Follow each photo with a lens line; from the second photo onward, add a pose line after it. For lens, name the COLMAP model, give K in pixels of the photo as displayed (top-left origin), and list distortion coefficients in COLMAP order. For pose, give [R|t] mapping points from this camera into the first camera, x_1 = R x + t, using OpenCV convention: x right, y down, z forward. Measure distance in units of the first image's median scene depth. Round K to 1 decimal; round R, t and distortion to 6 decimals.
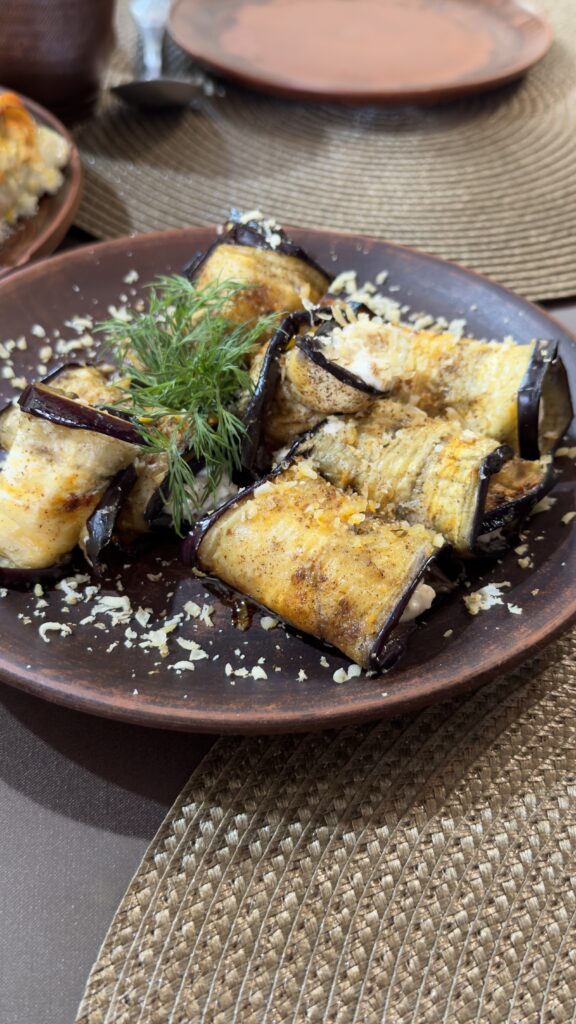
lens RADIAL K [[1020.8, 0, 304.9], [0, 1020.8, 516.9], [0, 0, 1]] dist [0.143529, -0.329350]
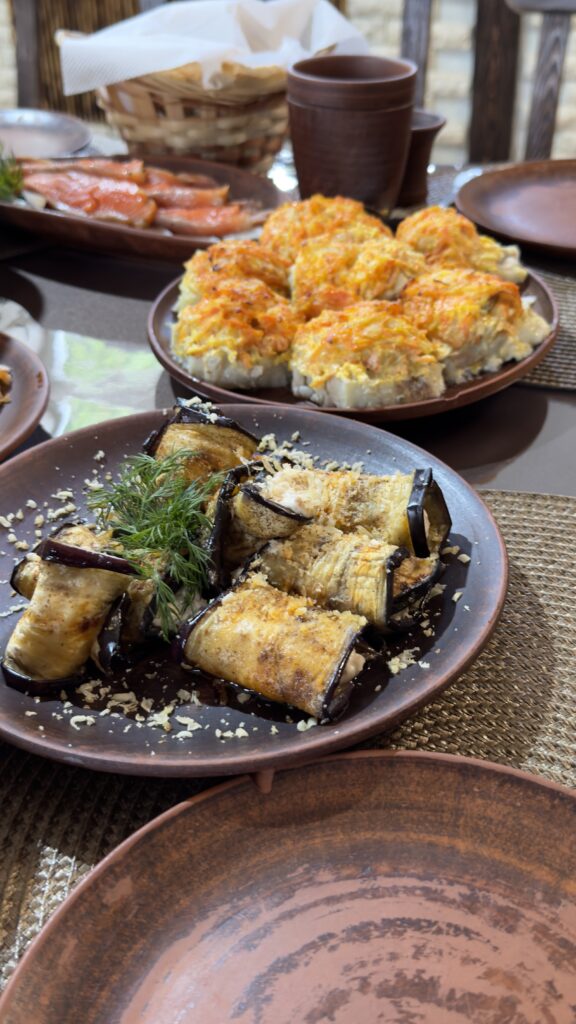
lens RADIAL K [[1020.8, 0, 304.9], [0, 1020.8, 516.9], [0, 0, 1]] dist [0.143529, -0.329350]
pose [[0.991111, -0.104280, 0.082610, -0.040305], [0.115453, 0.982727, -0.144632, 0.072440], [-0.066101, 0.152884, 0.986031, -0.334386]]
